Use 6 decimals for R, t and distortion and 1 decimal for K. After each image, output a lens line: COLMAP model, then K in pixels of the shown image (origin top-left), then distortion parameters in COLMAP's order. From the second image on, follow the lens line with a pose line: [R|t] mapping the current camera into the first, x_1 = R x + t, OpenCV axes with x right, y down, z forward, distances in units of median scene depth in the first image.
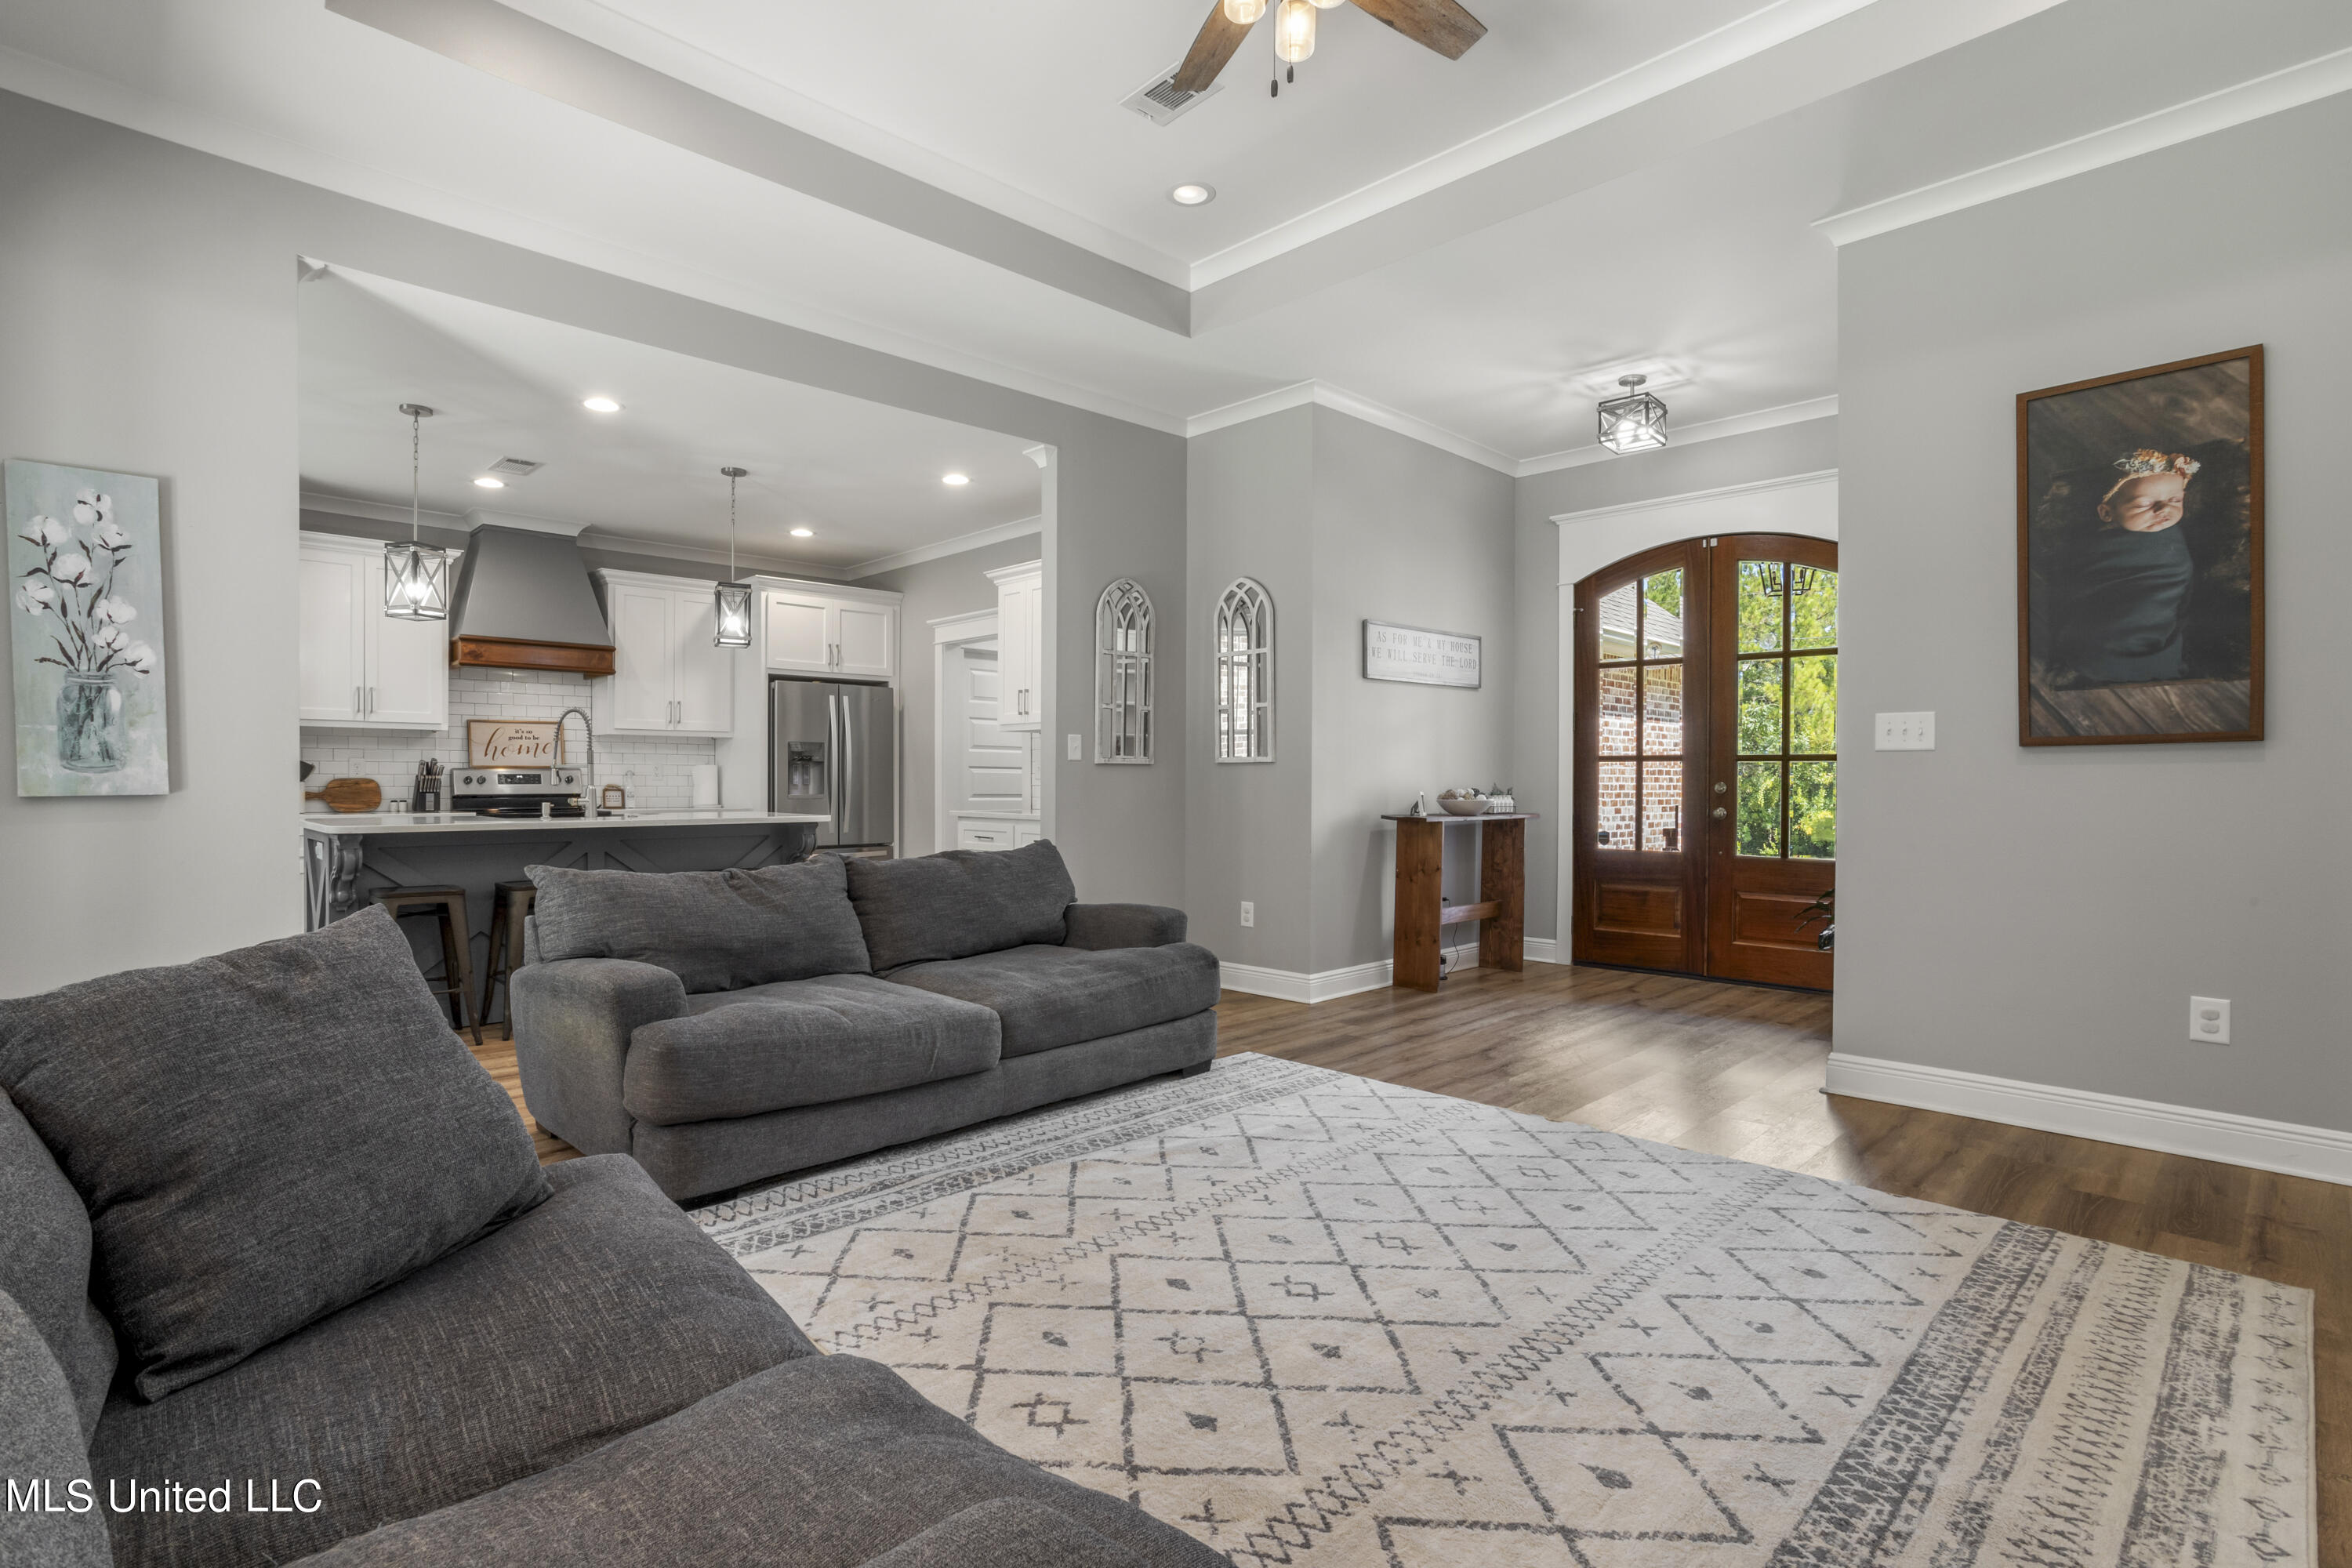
lens RADIAL K [[1135.7, 0, 1170.1], [0, 1135.7, 783.7], [0, 0, 1]] dist [-0.059462, 0.038047]
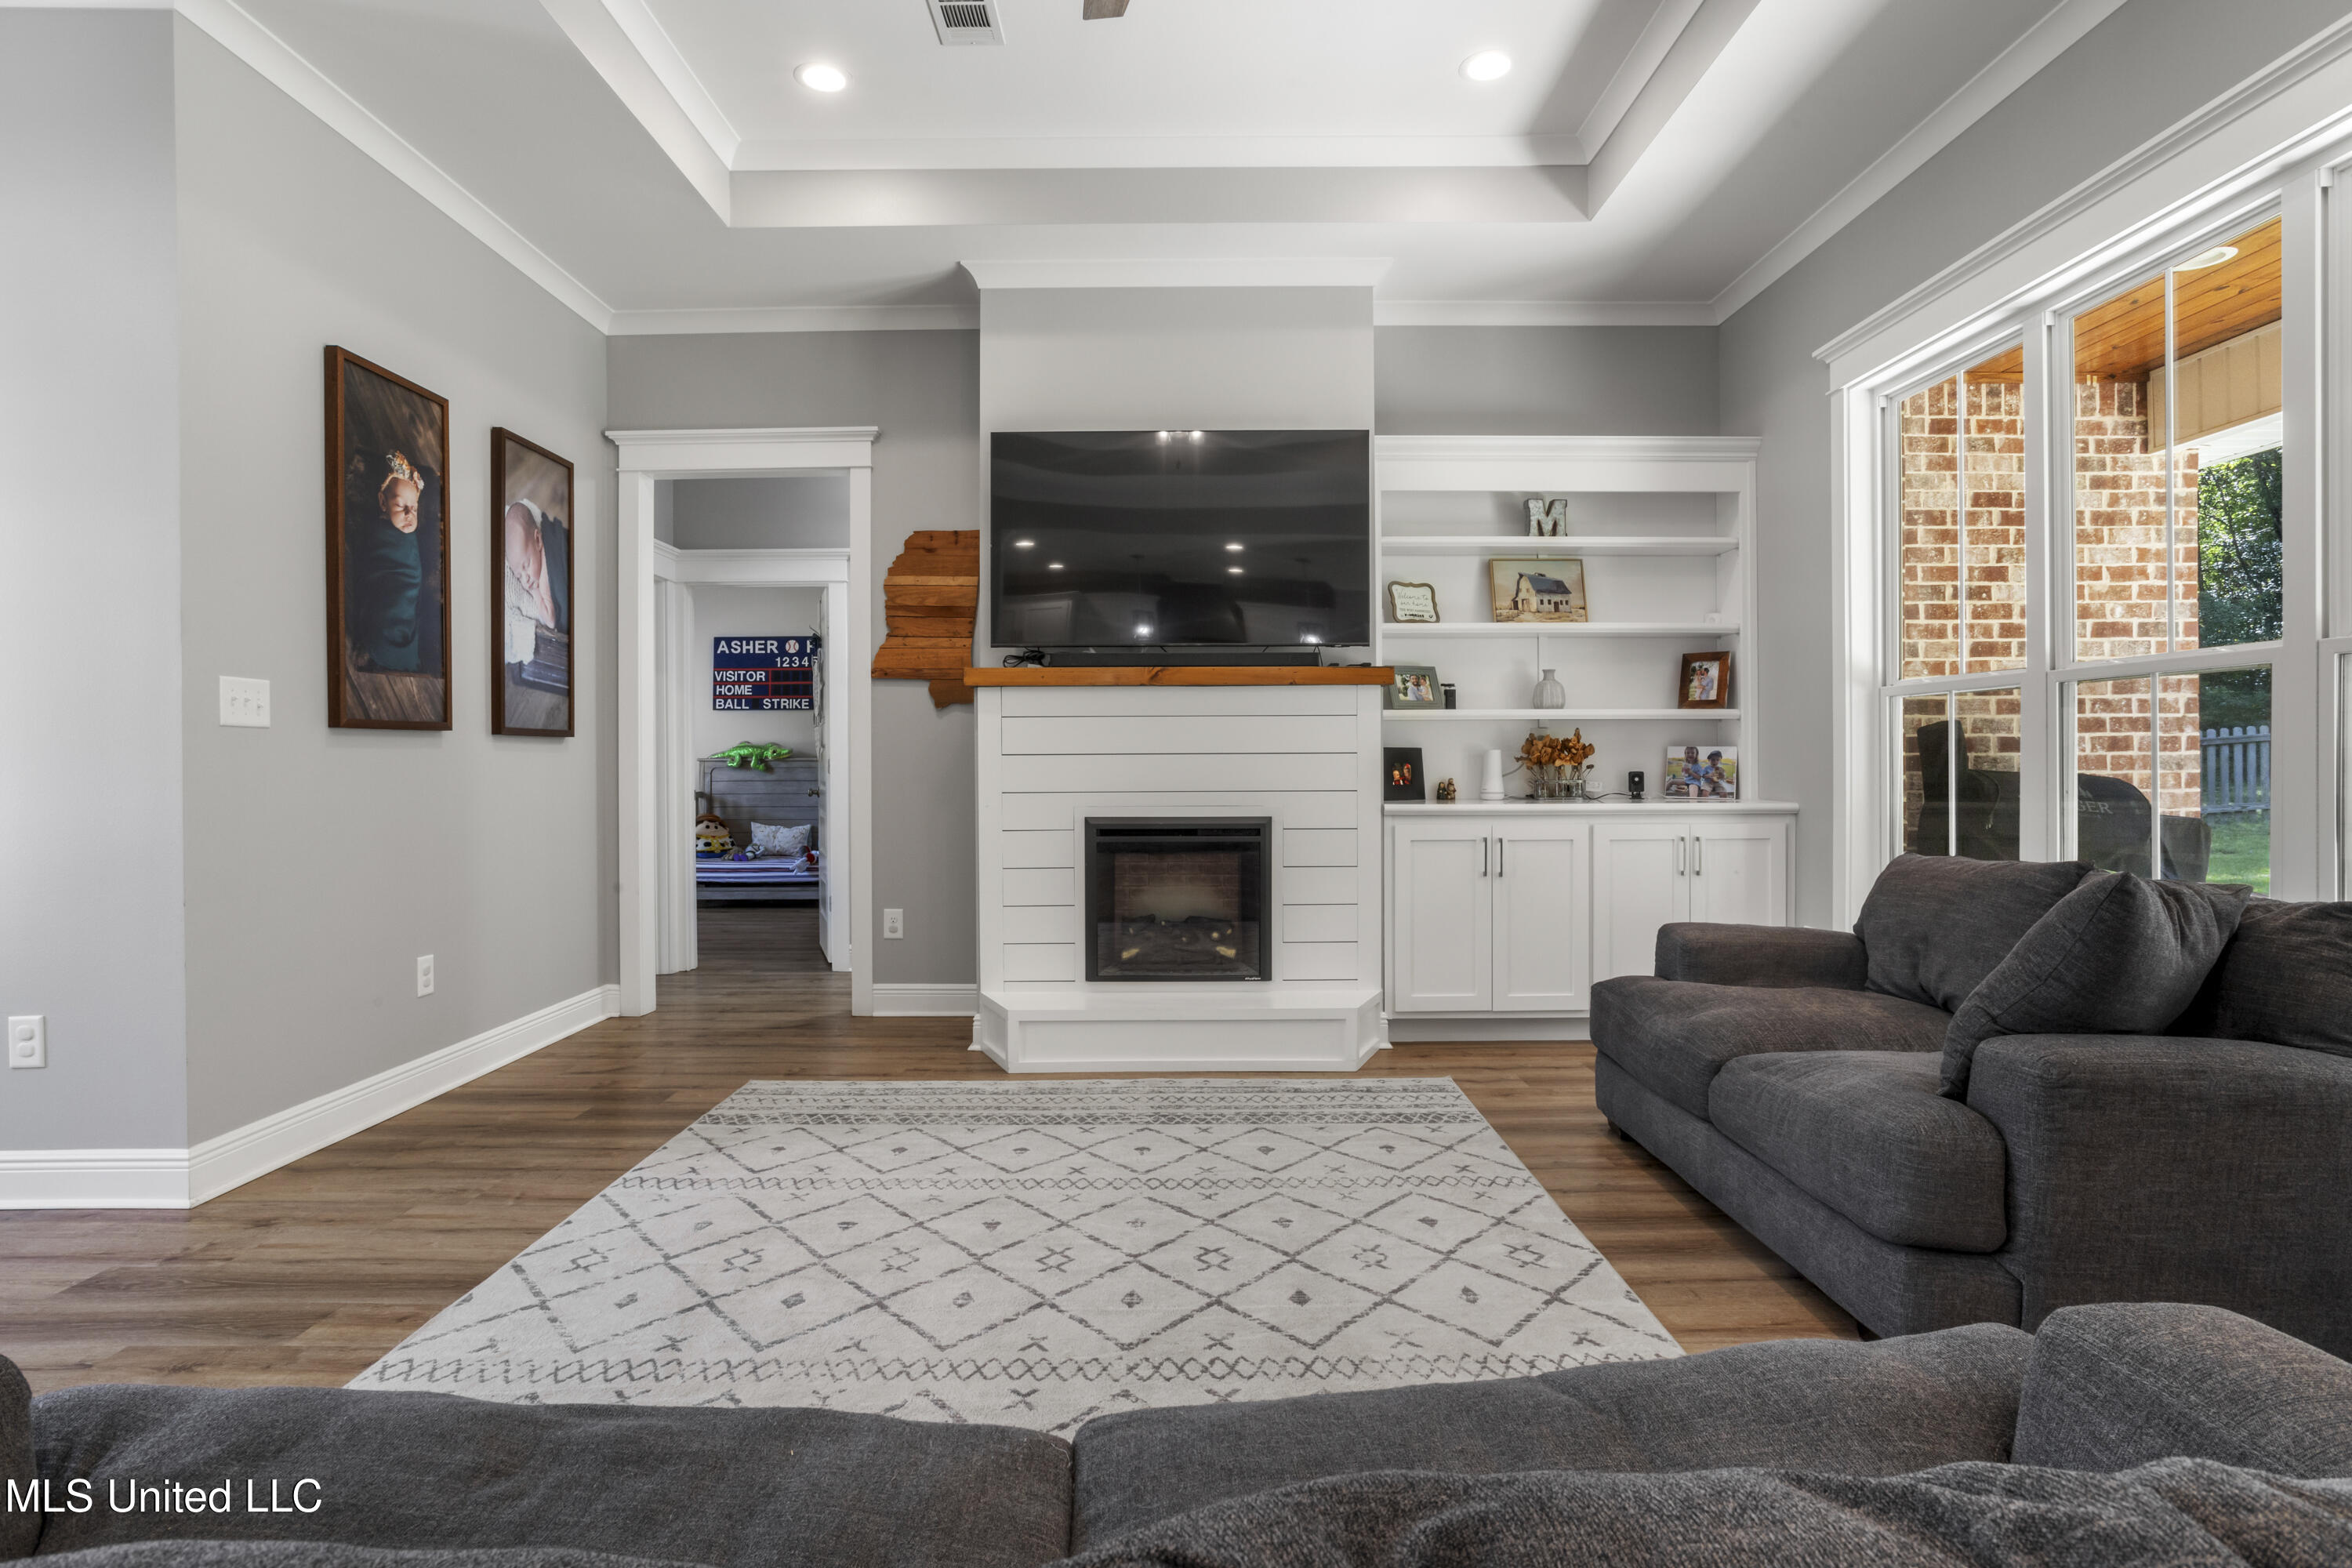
lens RADIAL K [[1228.5, 0, 1166.0], [0, 1228.5, 768.6], [0, 0, 1]] dist [-0.059415, 0.038969]
pose [[-0.713088, -0.000851, 0.701074, -0.482465], [0.005295, 0.999964, 0.006600, -0.002685], [-0.701054, 0.008419, -0.713058, 1.392246]]
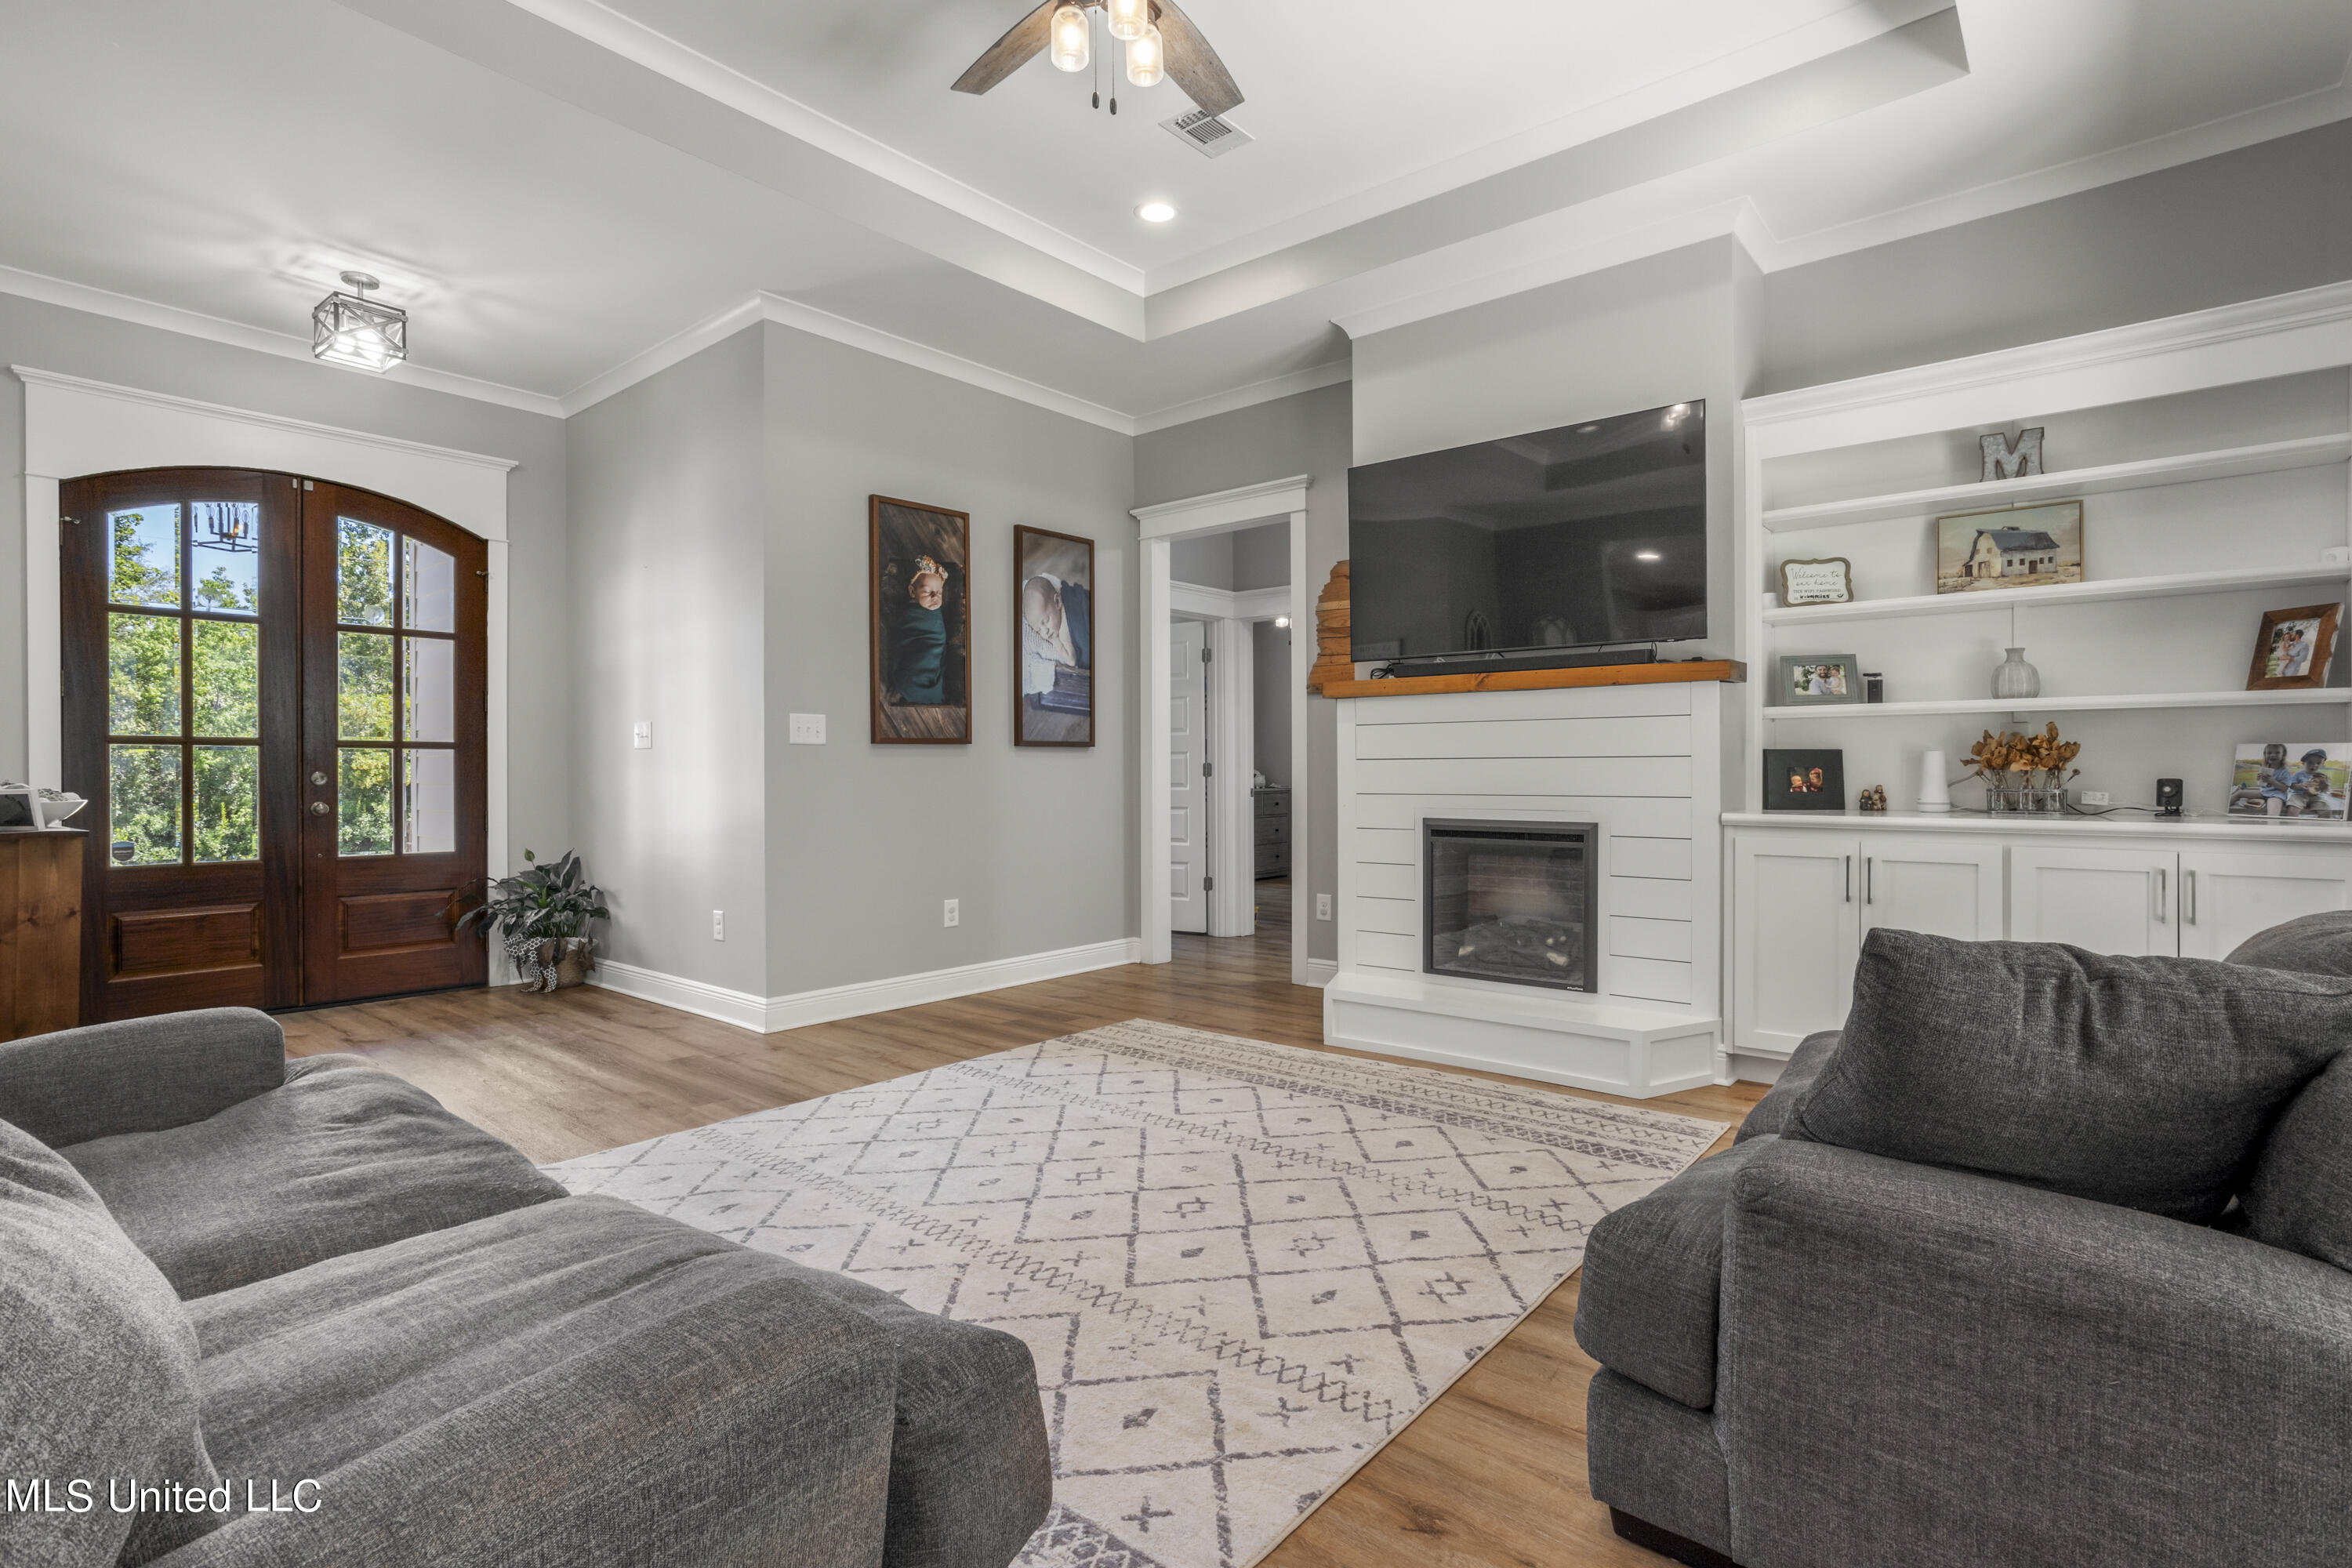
lens RADIAL K [[1138.6, 0, 1160.6], [0, 1138.6, 775.8], [0, 0, 1]] dist [-0.060678, 0.037636]
pose [[-0.088451, -0.007230, 0.996054, -0.791594], [0.006056, 0.999951, 0.007796, -0.002054], [-0.996062, 0.006722, -0.088403, 0.866038]]
